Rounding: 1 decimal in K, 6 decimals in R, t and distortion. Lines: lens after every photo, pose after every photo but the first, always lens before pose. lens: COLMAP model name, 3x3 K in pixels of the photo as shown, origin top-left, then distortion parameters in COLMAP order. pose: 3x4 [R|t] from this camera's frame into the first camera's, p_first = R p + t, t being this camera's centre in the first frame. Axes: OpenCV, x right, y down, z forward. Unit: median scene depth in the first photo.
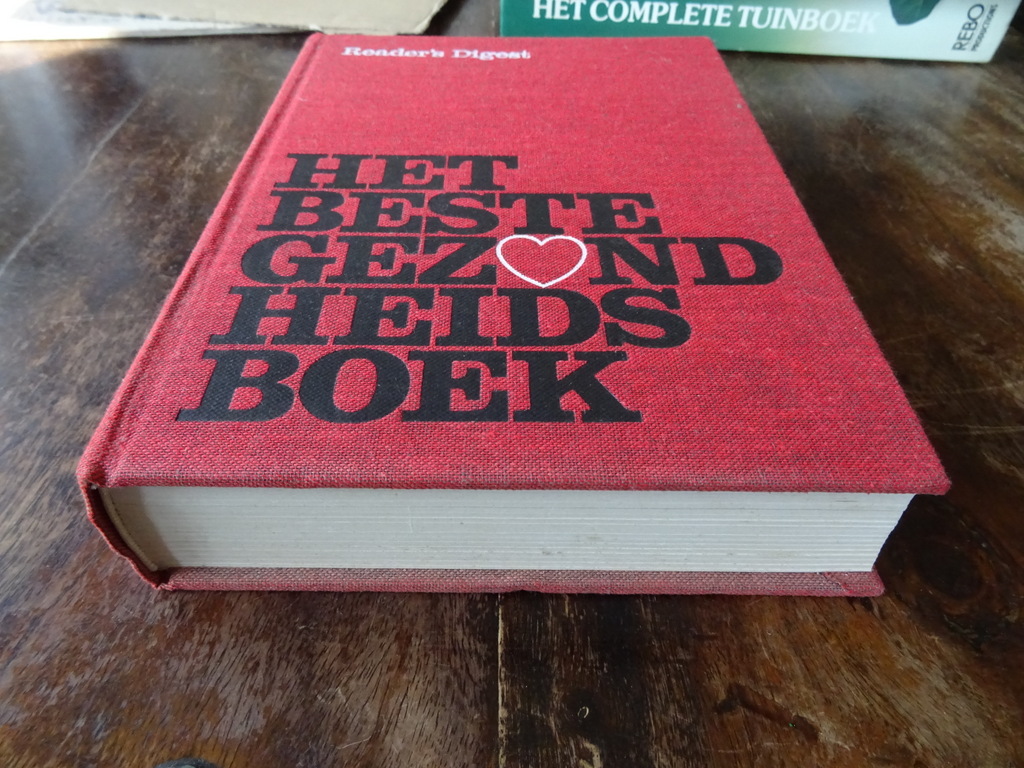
lens RADIAL K [[718.6, 0, 506.3], [0, 718.6, 381.7], [0, 0, 1]] dist [-0.015597, -0.004081]
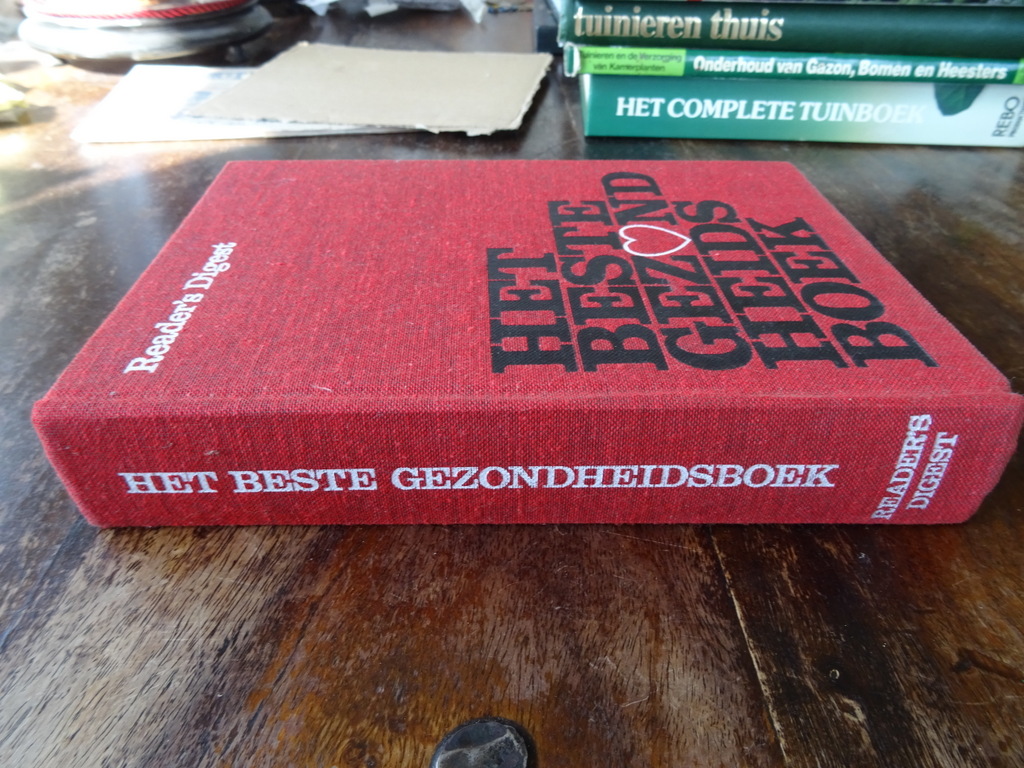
lens RADIAL K [[739.0, 0, 483.3], [0, 739.0, 385.2], [0, 0, 1]] dist [-0.004347, -0.079312]
pose [[-0.004002, -0.602984, 0.797743, -1.196365], [0.702353, 0.566162, 0.431464, -0.831709], [-0.711818, 0.562024, 0.421242, 0.825407]]
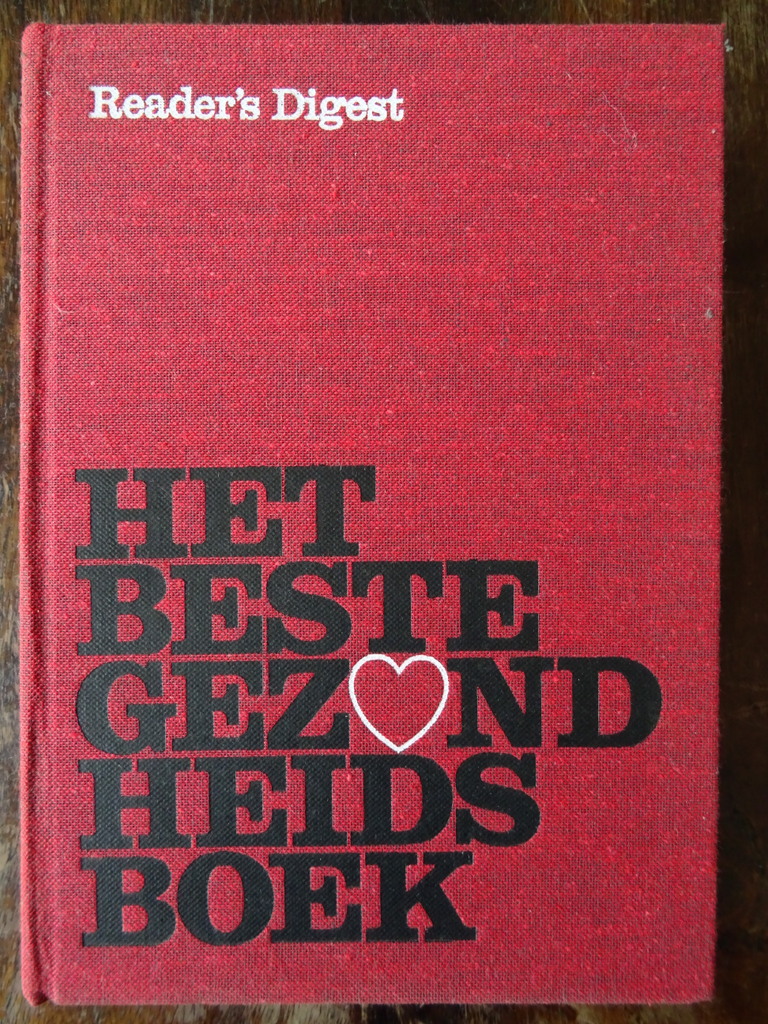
lens RADIAL K [[718.6, 0, 384.0], [0, 718.6, 512.0], [0, 0, 1]] dist [-0.015597, -0.004081]
pose [[0.999803, -0.000140, -0.019839, 0.050449], [0.014038, 0.711599, 0.702445, -1.011451], [0.014019, -0.702586, 0.711461, 0.529877]]
